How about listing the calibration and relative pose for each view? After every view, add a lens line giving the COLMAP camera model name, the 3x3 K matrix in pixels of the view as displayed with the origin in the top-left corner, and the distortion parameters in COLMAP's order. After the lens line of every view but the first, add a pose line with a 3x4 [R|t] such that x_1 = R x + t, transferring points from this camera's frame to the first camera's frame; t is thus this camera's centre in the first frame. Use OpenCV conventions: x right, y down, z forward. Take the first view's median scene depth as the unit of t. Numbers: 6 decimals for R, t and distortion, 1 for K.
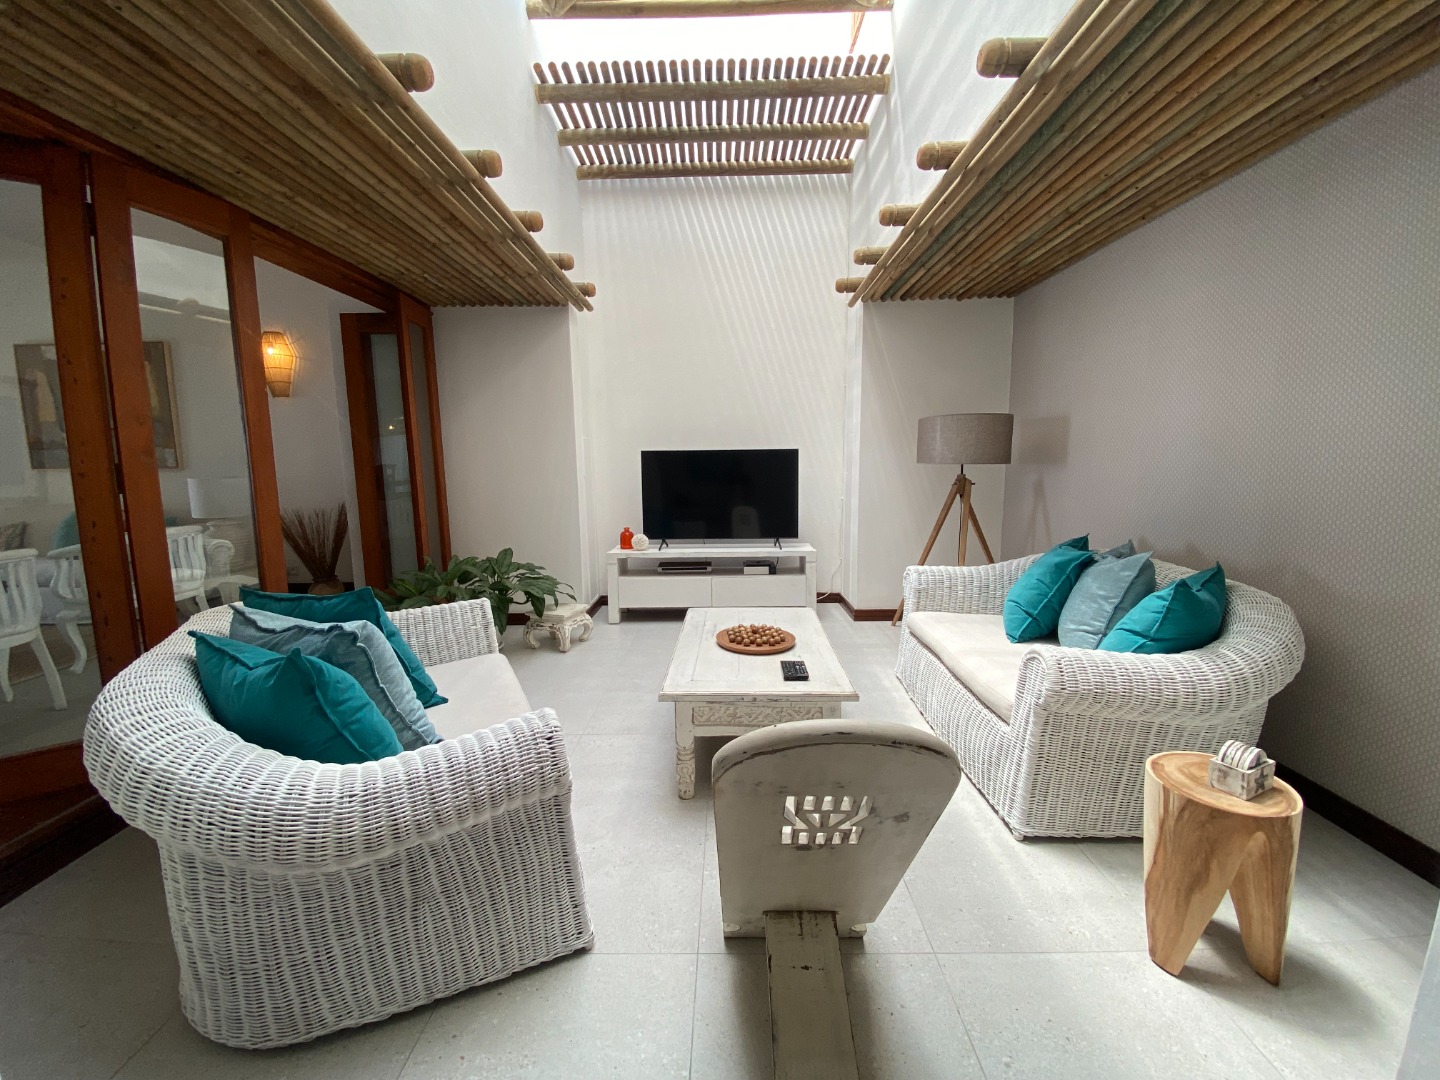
lens RADIAL K [[588.3, 0, 719.9], [0, 588.3, 542.7], [0, 0, 1]] dist [-0.000466, -0.006903]
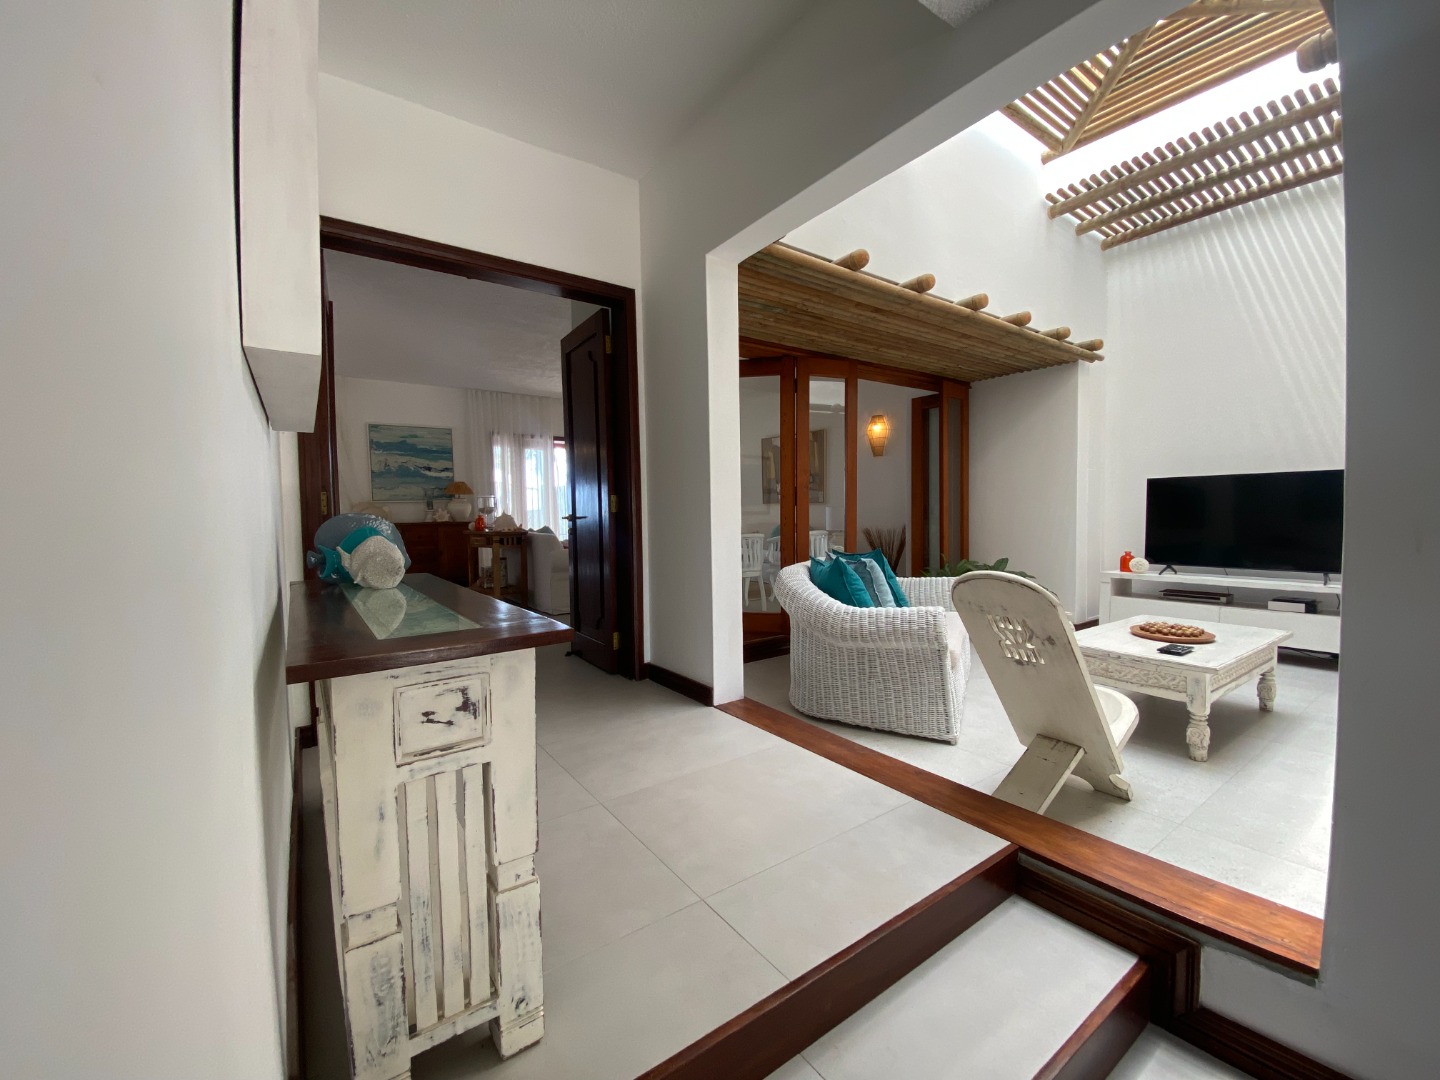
lens RADIAL K [[588.3, 0, 719.0], [0, 588.3, 539.0], [0, 0, 1]] dist [-0.000466, -0.006903]
pose [[0.595921, 0.036108, -0.802231, 0.386022], [-0.103109, 0.994160, -0.031846, 0.094256], [0.796396, 0.101695, 0.596164, -0.355830]]
